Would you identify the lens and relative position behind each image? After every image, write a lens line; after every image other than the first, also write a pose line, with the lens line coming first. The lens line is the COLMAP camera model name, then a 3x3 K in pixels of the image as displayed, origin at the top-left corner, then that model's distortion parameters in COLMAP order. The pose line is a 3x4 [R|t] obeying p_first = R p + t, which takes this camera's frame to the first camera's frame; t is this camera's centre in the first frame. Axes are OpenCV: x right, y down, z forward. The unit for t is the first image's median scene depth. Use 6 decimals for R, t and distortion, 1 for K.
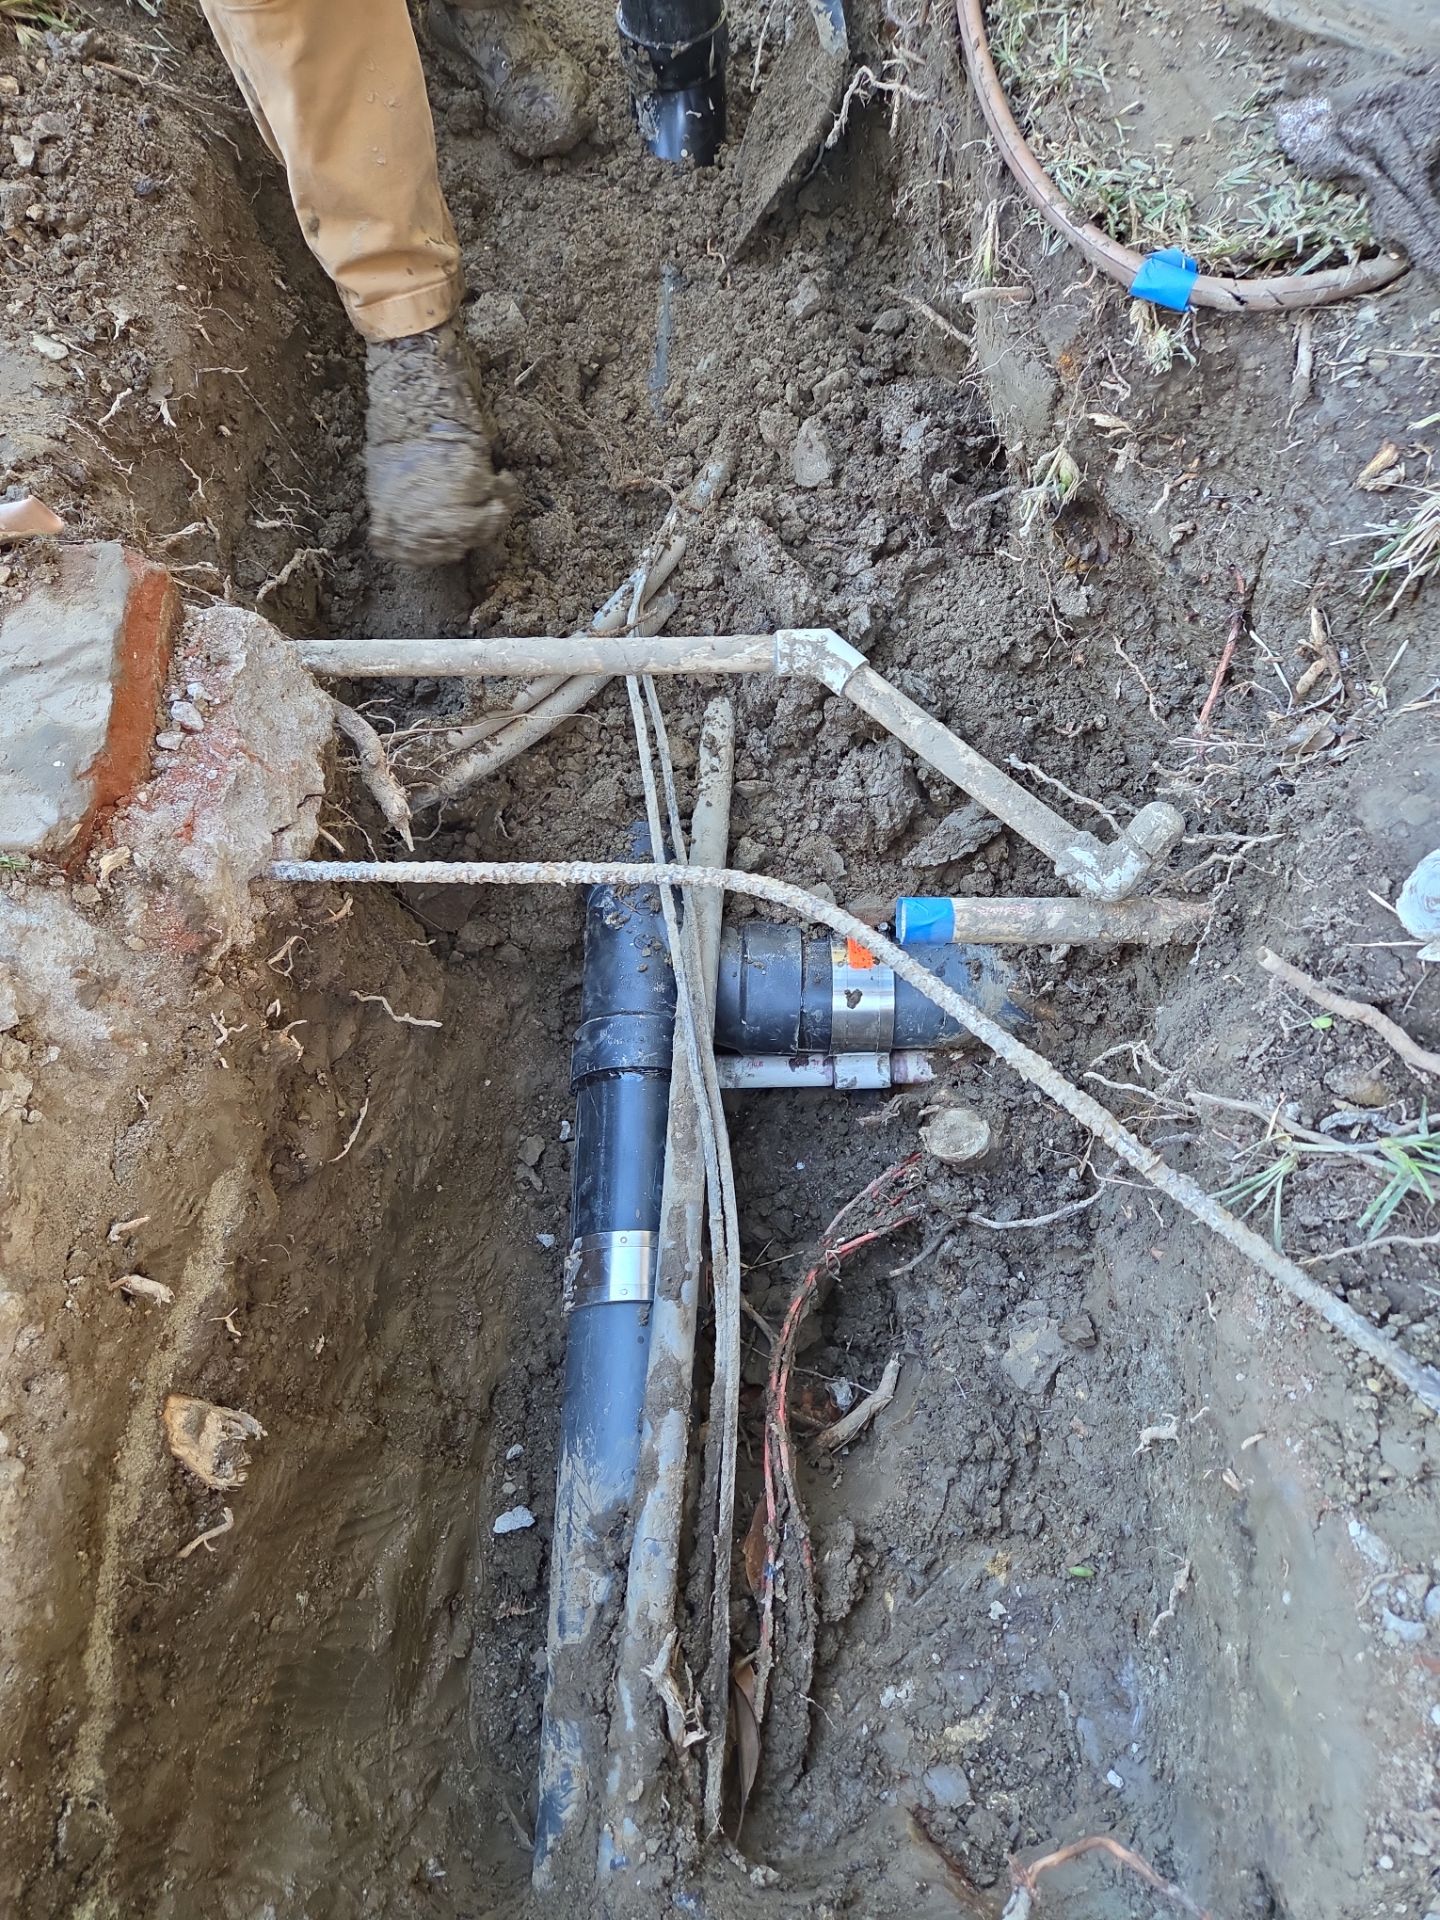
lens RADIAL K [[1336.3, 0, 699.8], [0, 1336.3, 1001.7], [0, 0, 1]] dist [0.072971, -0.069550]
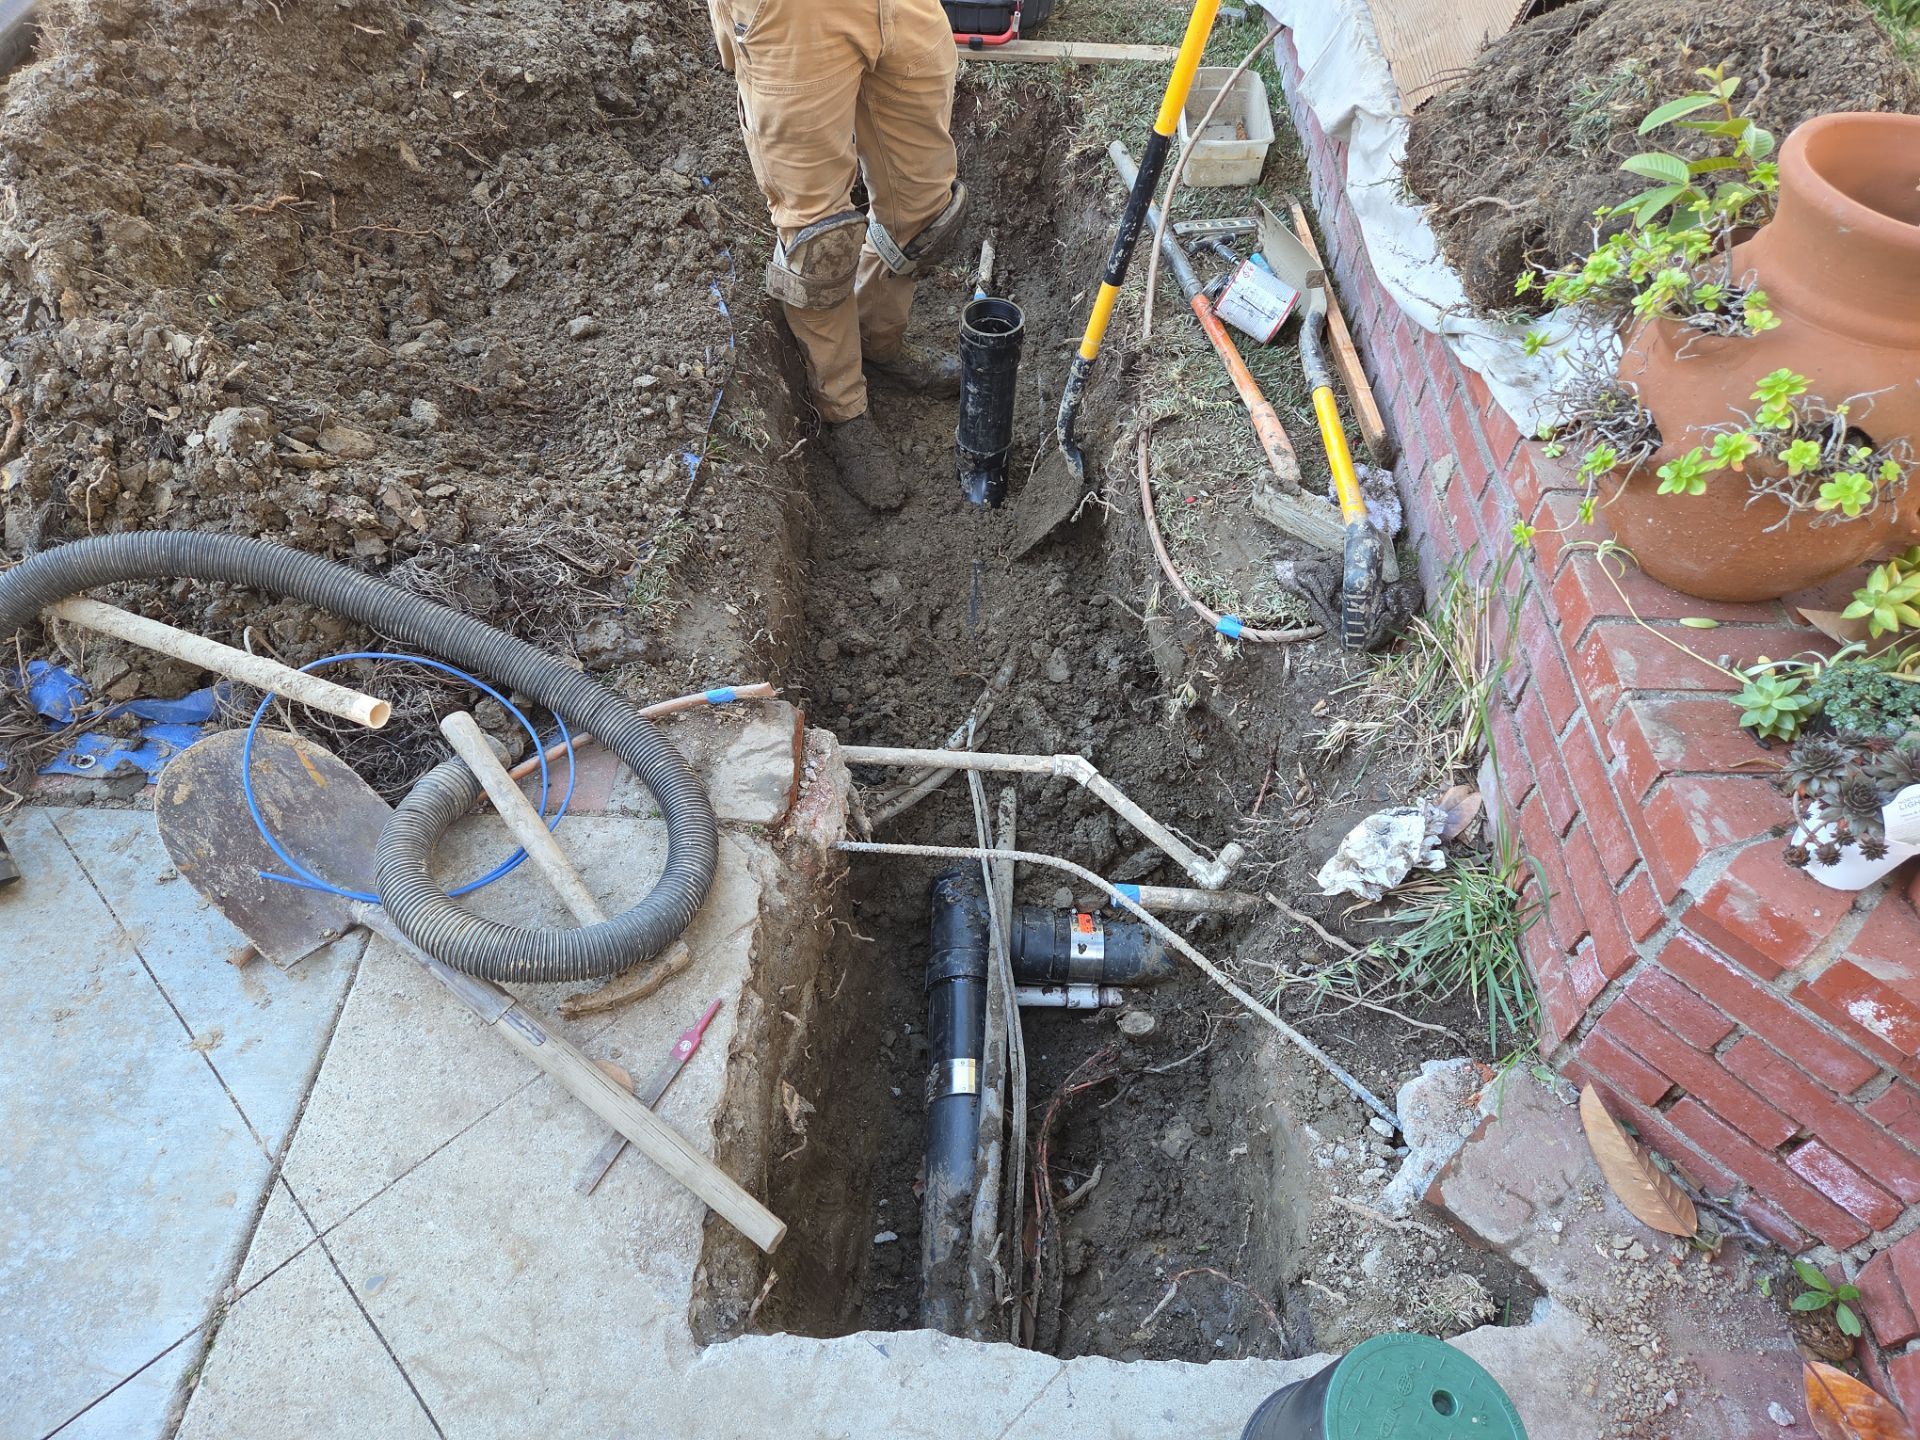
lens RADIAL K [[1336.3, 0, 960.0], [0, 1336.3, 720.0], [0, 0, 1]] dist [0.072971, -0.069550]
pose [[0.994841, 0.069460, 0.073937, -0.236349], [-0.045228, 0.956073, -0.289620, 0.267820], [-0.090806, 0.284781, 0.954282, -0.938934]]
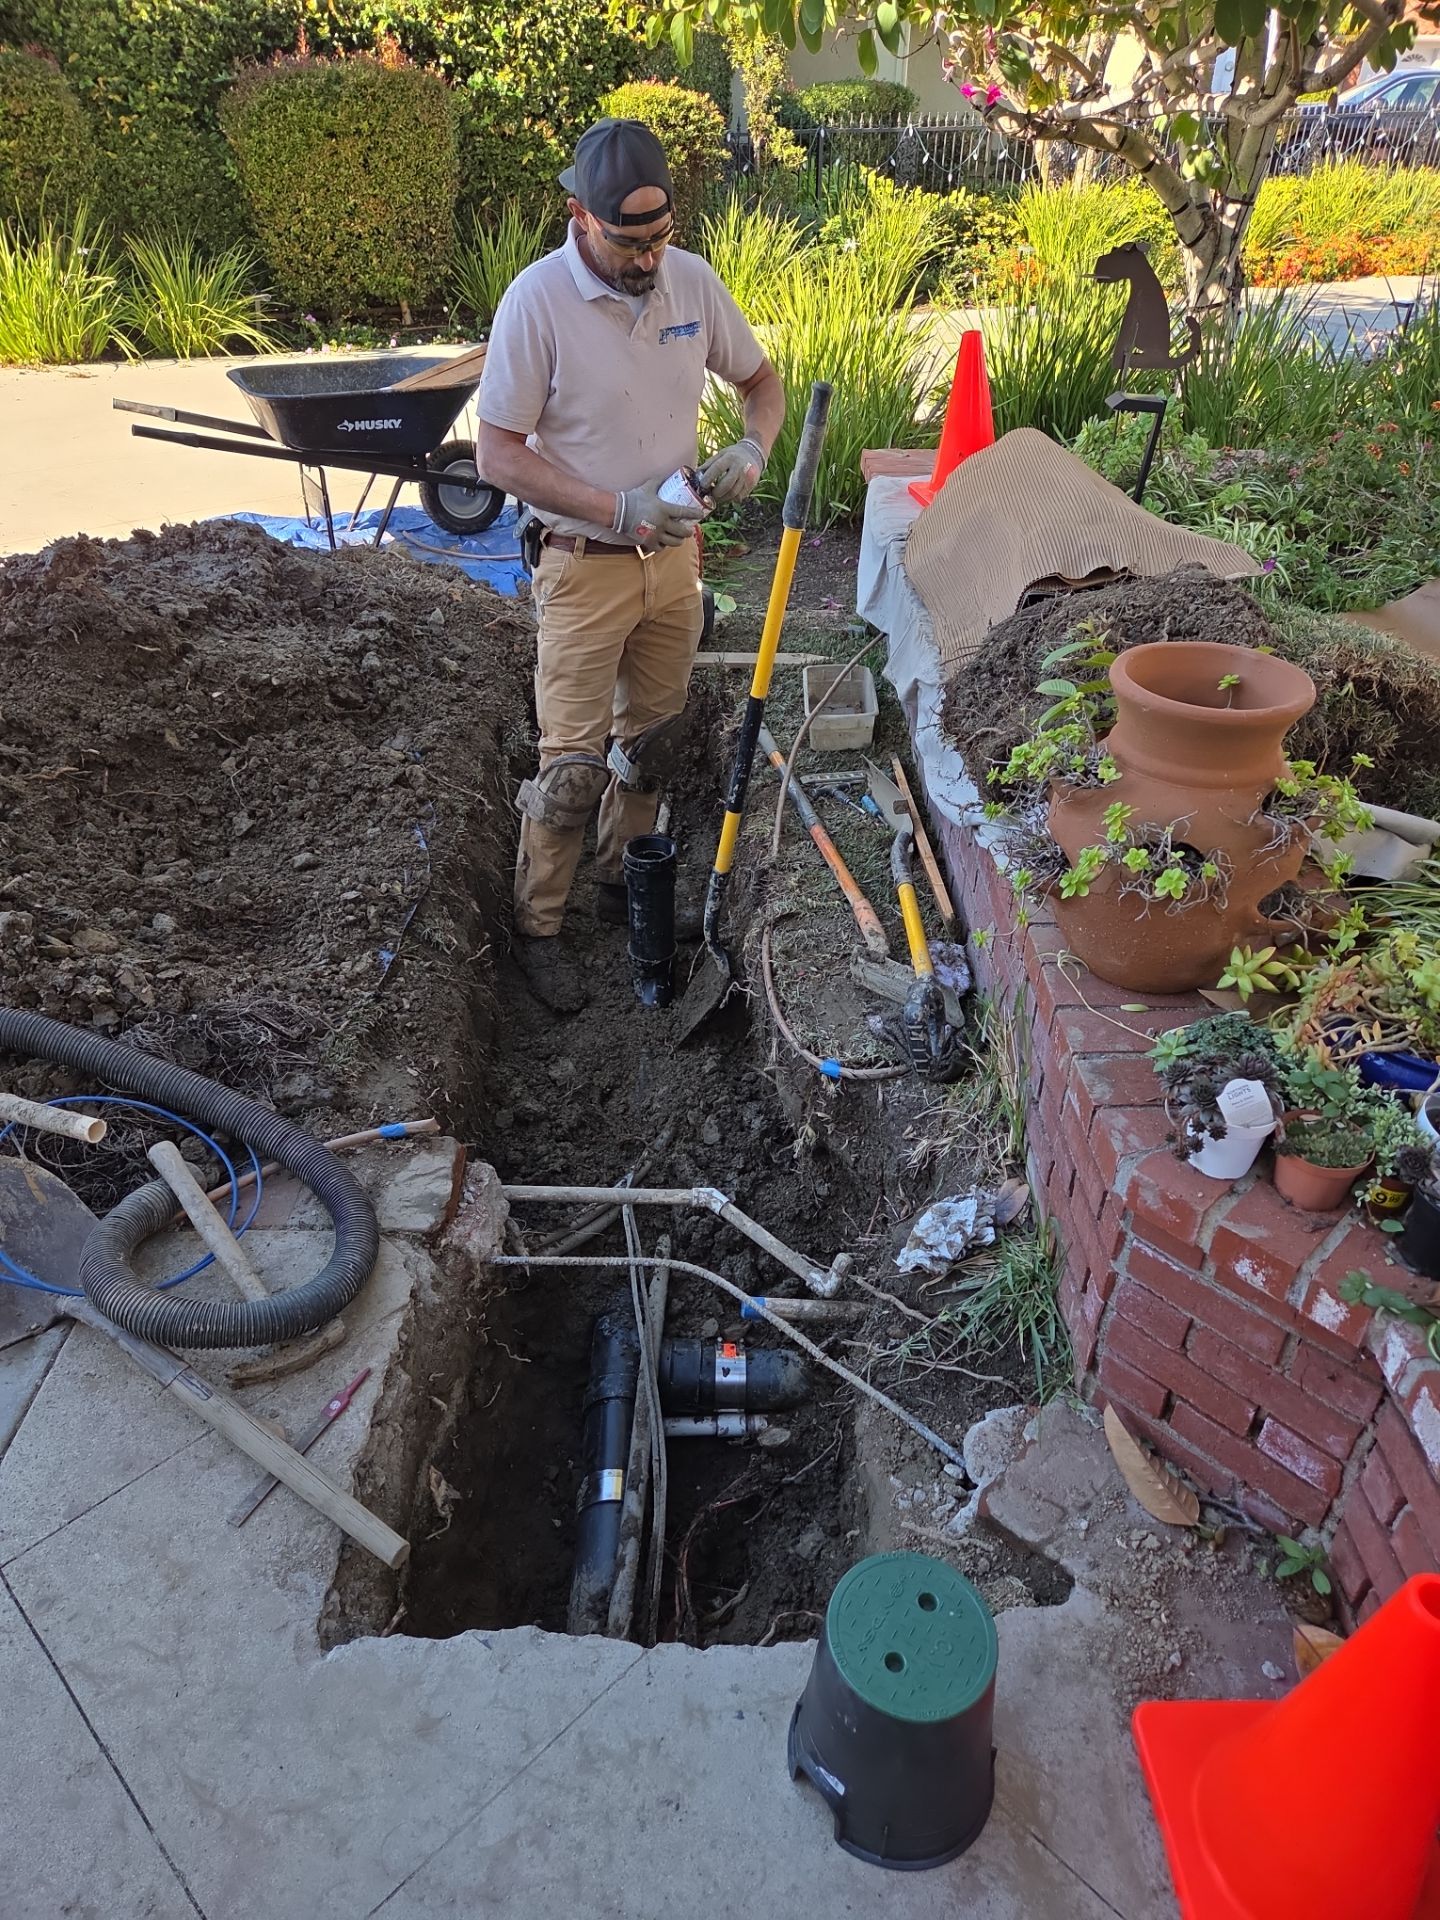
lens RADIAL K [[1324.8, 0, 741.5], [0, 1324.8, 933.8], [0, 0, 1]] dist [0.071732, -0.069122]
pose [[0.995821, 0.053450, 0.074050, -0.052997], [-0.004850, 0.840644, -0.541567, 0.600320], [-0.091196, 0.538945, 0.837390, -1.187608]]
